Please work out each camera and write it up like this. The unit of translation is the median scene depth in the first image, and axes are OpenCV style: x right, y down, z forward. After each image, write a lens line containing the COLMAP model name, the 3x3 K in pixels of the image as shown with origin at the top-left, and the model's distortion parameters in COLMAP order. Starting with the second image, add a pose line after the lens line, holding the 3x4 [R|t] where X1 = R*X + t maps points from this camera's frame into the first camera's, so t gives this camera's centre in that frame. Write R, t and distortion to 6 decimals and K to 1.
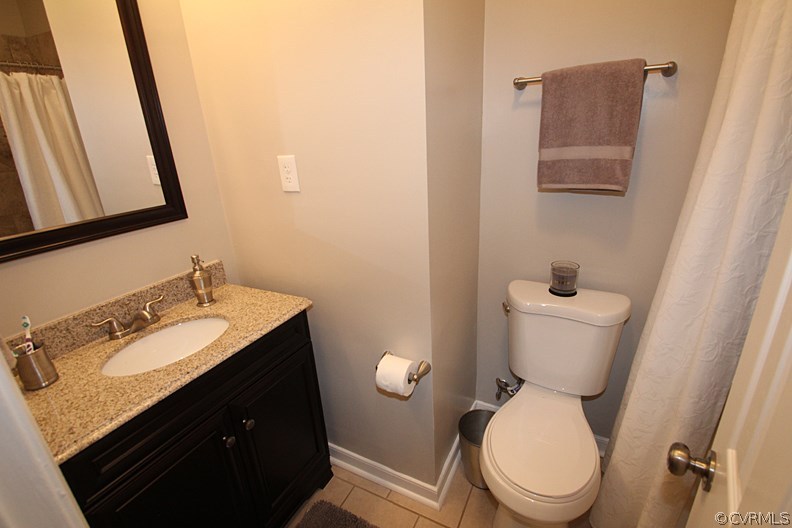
lens RADIAL K [[368.7, 0, 399.9], [0, 368.7, 266.2], [0, 0, 1]] dist [0.007848, -0.012056]
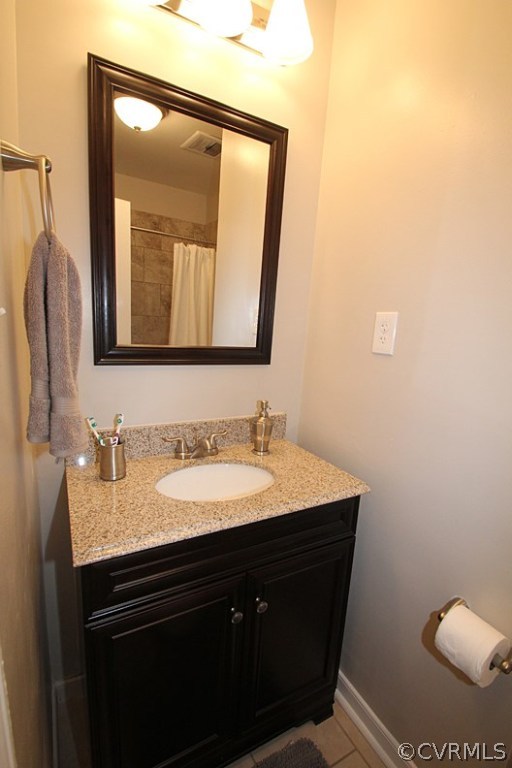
lens RADIAL K [[357.5, 0, 258.0], [0, 357.5, 386.4], [0, 0, 1]] dist [0.007848, -0.012056]
pose [[0.830268, 0.203739, -0.518793, -0.088364], [-0.289830, 0.952872, -0.089629, 0.025152], [0.476082, 0.224778, 0.850189, 0.180247]]
